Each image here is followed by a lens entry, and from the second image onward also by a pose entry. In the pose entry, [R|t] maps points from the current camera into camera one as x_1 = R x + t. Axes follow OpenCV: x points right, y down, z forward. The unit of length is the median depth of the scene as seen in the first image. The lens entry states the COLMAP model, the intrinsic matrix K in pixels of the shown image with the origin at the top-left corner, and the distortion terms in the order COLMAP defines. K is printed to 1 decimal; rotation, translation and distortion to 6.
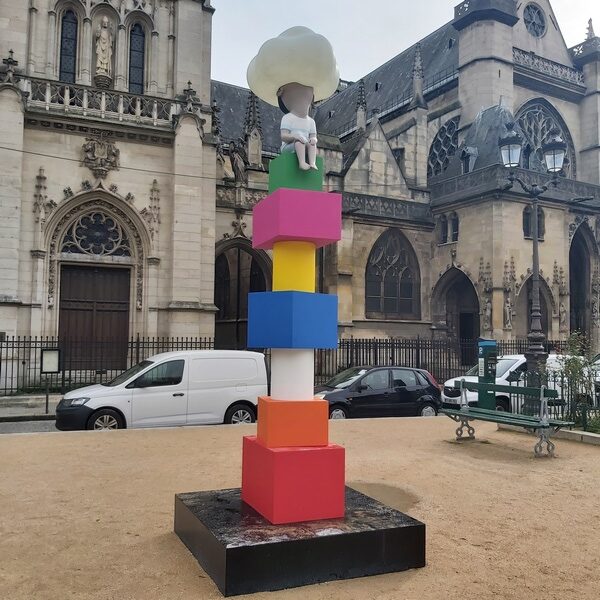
lens RADIAL K [[614.2, 0, 305.5], [0, 614.2, 304.5], [0, 0, 1]] dist [0.035233, 0.000000]
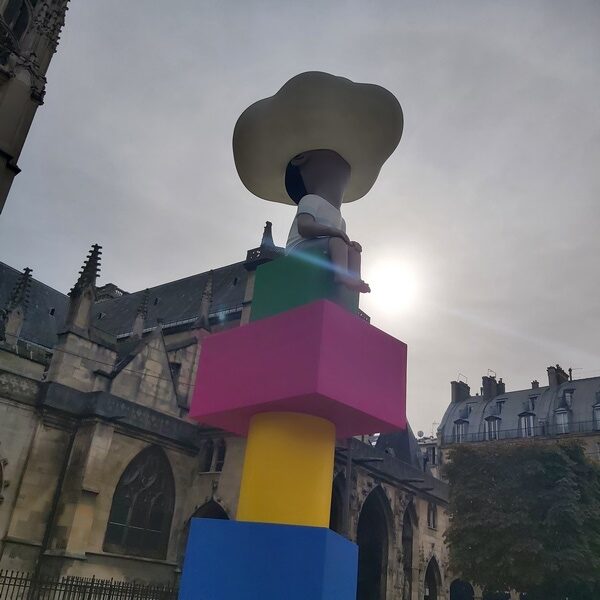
lens RADIAL K [[614.2, 0, 290.5], [0, 614.2, 311.0], [0, 0, 1]] dist [0.035233, 0.000000]
pose [[0.906788, 0.246418, 0.342072, -0.049340], [-0.112620, 0.923492, -0.366714, 0.002458], [-0.406266, 0.294008, 0.865163, 0.119138]]
